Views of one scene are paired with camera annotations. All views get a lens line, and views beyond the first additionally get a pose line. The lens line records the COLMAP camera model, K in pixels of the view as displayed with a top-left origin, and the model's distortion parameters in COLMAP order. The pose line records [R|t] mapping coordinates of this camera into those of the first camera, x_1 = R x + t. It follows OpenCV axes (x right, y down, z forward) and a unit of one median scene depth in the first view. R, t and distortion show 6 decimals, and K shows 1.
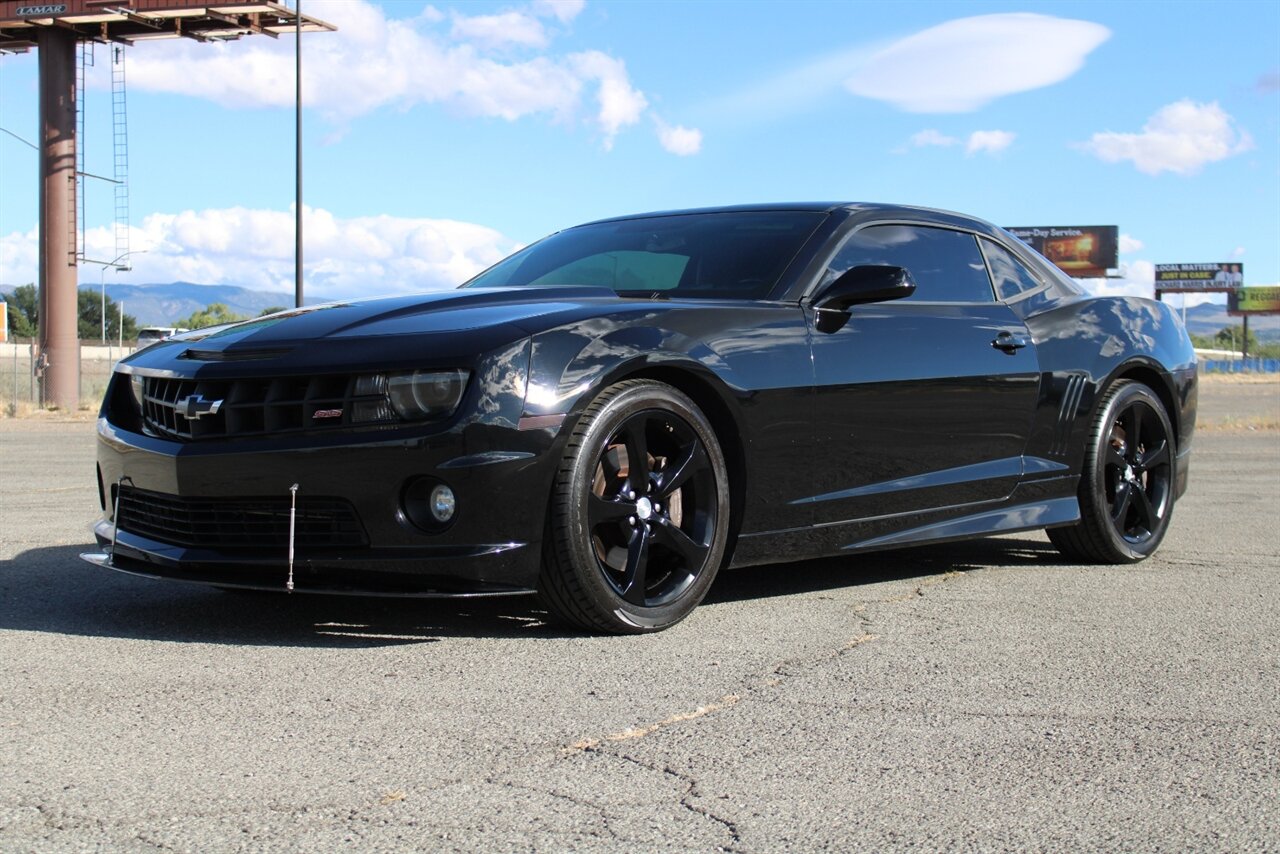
lens RADIAL K [[1919.0, 0, 640.0], [0, 1919.0, 427.0], [0, 0, 1]] dist [-0.034917, -0.015453]
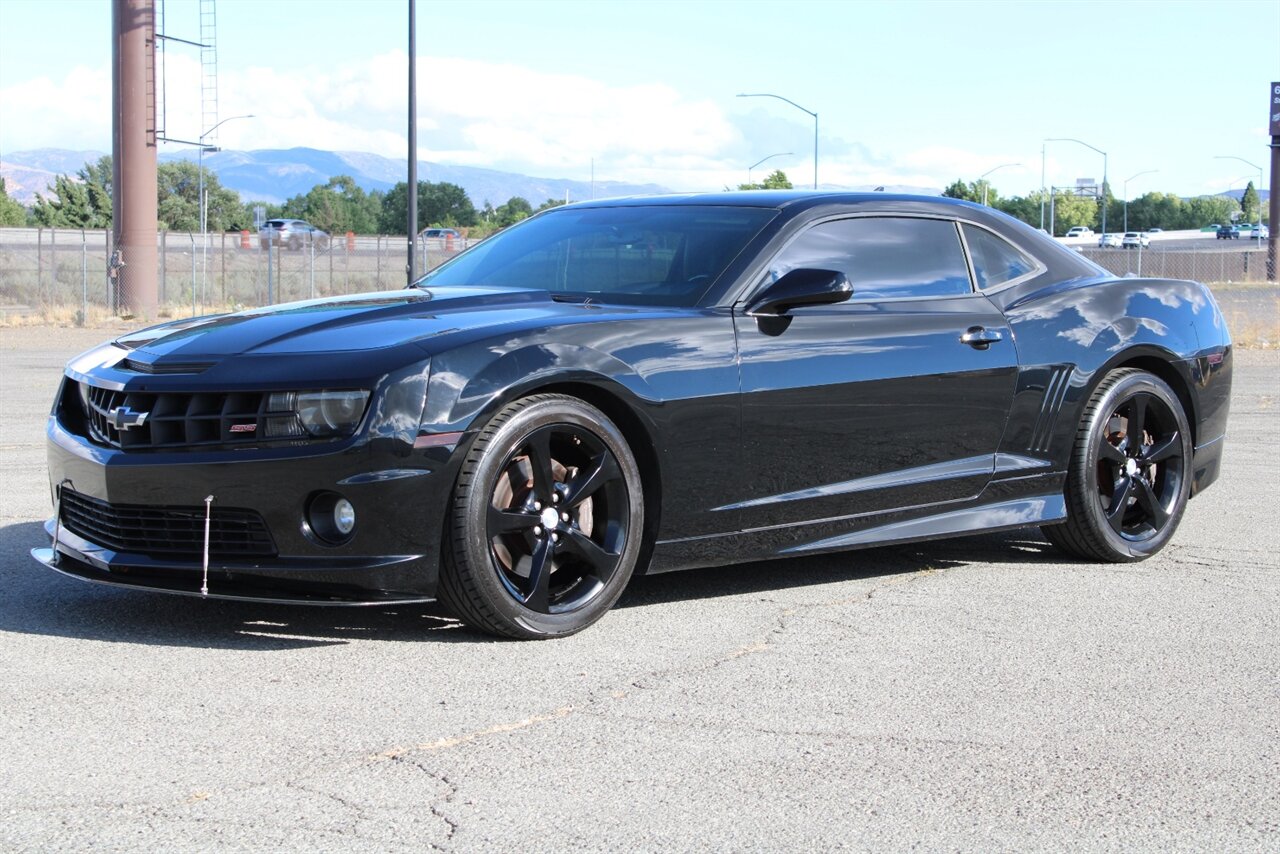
lens RADIAL K [[2344.9, 0, 640.0], [0, 2344.9, 427.0], [0, 0, 1]] dist [0.012288, 0.126567]
pose [[0.995985, 0.009715, -0.088991, 0.162274], [-0.006049, 0.999125, 0.041374, -0.059614], [0.089315, -0.040669, 0.995173, -0.254206]]
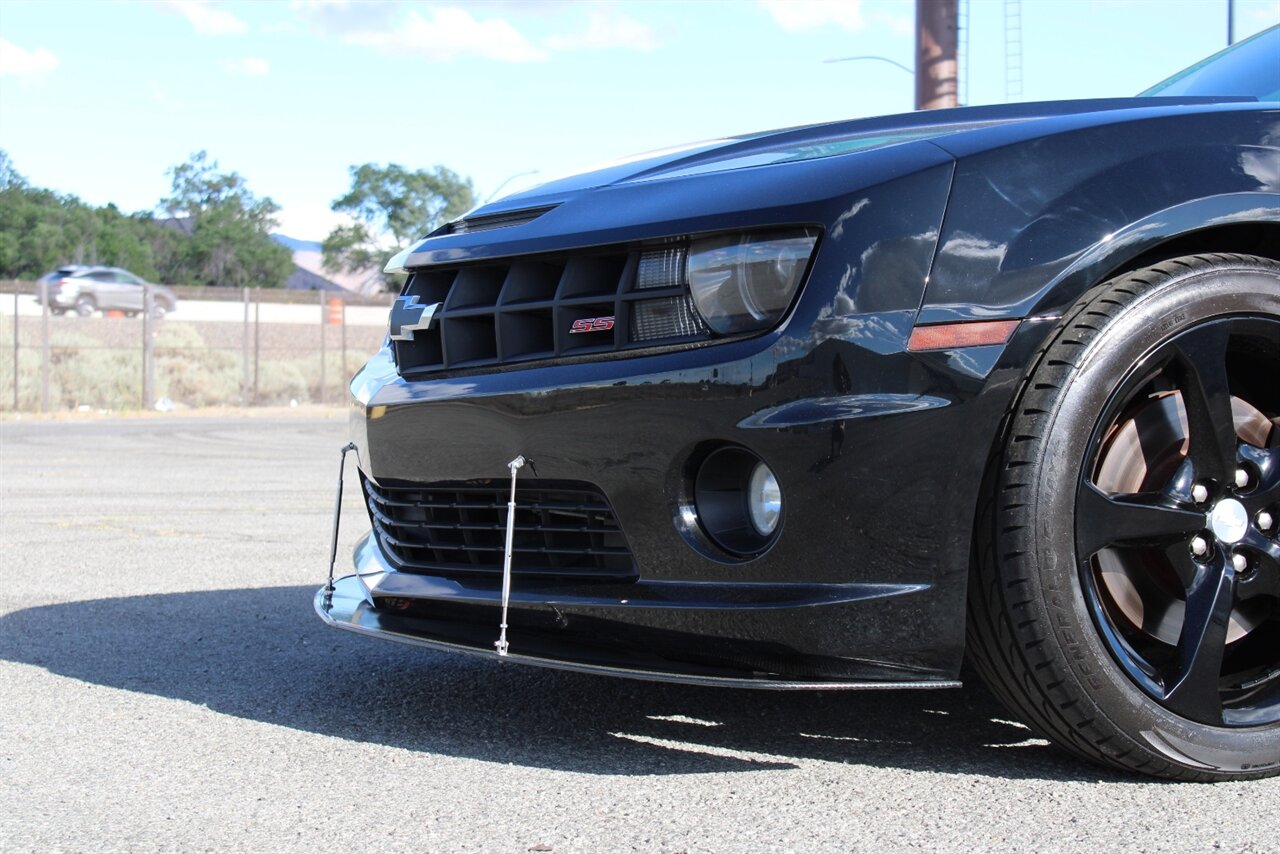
lens RADIAL K [[2427.5, 0, 639.0], [0, 2427.5, 435.5], [0, 0, 1]] dist [0.036860, -0.001623]
pose [[0.909012, 0.011584, -0.416610, 0.121773], [-0.009703, 0.999931, 0.006633, 0.018000], [0.416658, -0.001987, 0.909061, 0.380037]]
